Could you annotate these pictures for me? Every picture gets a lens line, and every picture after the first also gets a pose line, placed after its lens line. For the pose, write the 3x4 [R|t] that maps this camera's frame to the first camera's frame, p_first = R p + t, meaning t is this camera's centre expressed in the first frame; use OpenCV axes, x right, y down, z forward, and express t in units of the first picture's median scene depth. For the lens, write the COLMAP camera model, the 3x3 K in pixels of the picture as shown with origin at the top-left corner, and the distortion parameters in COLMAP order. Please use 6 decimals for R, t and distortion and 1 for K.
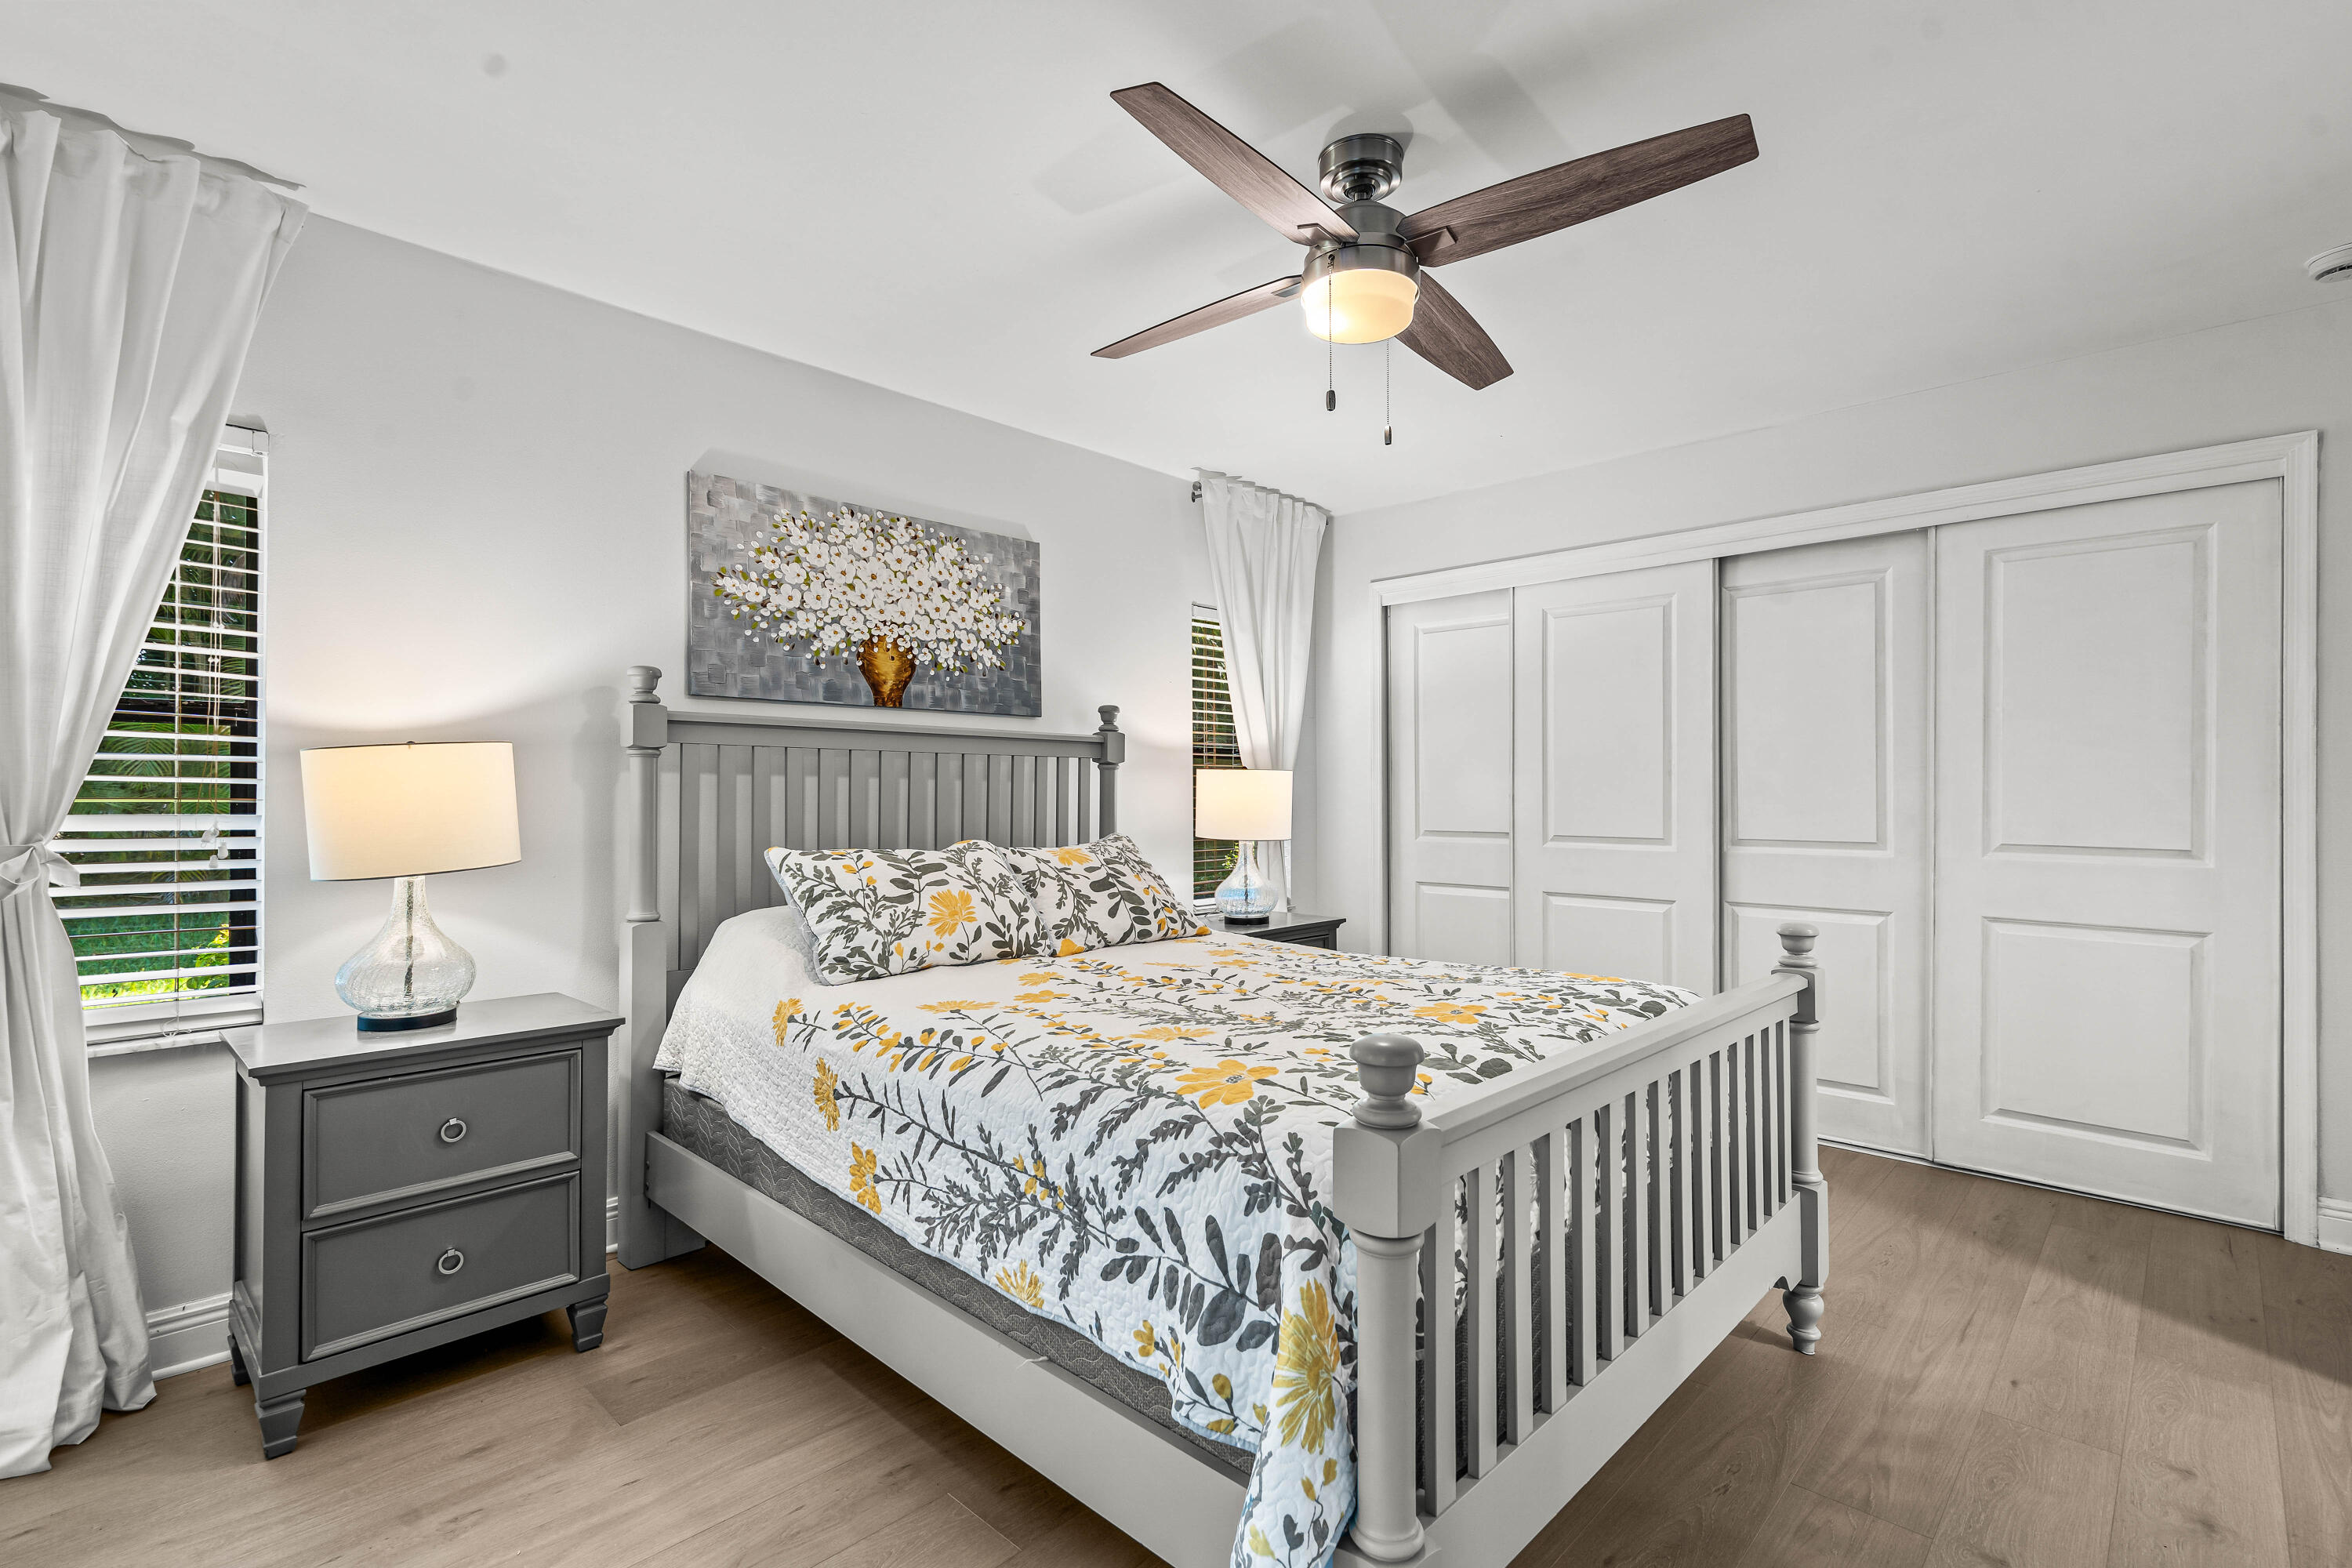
lens RADIAL K [[1080.2, 0, 1153.7], [0, 1080.2, 784.2], [0, 0, 1]] dist [0.017538, 0.000215]
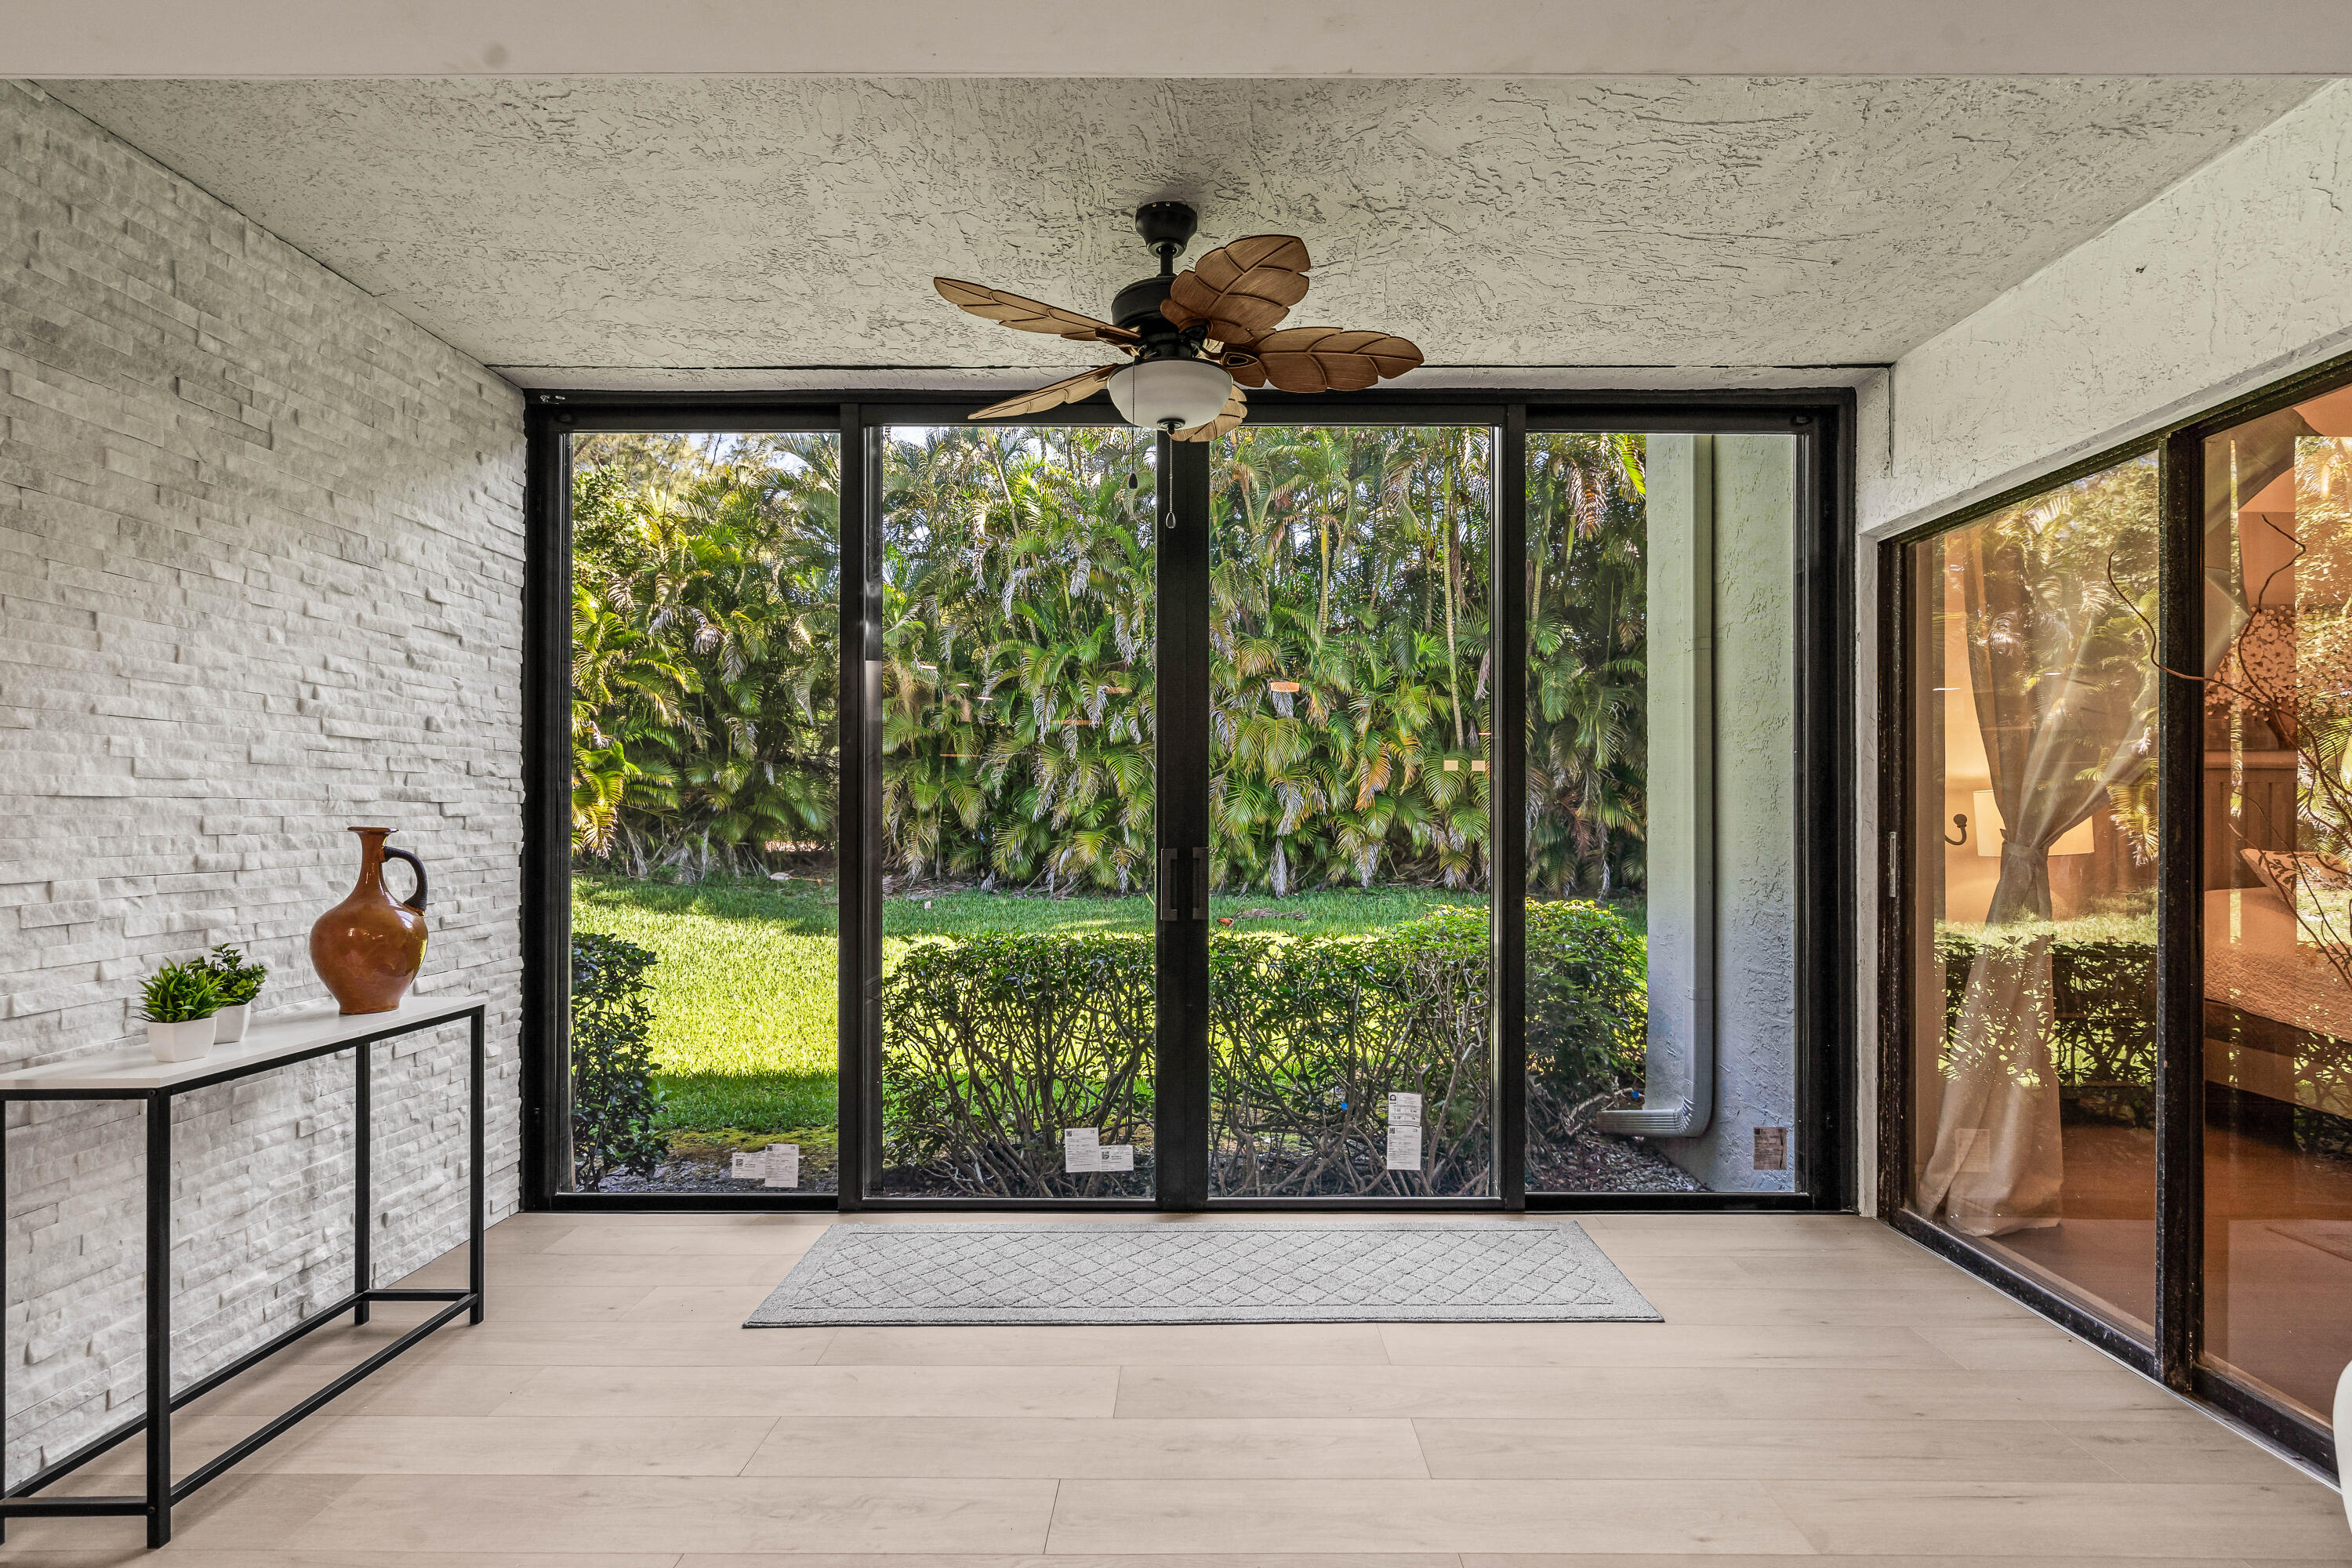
lens RADIAL K [[1089.3, 0, 1203.4], [0, 1089.3, 808.4], [0, 0, 1]] dist [-0.001535, 0.000428]
pose [[0.703835, -0.004608, -0.710348, -0.241738], [0.004055, 0.999989, -0.002469, -0.001117], [0.710352, -0.001142, 0.703846, -0.925407]]
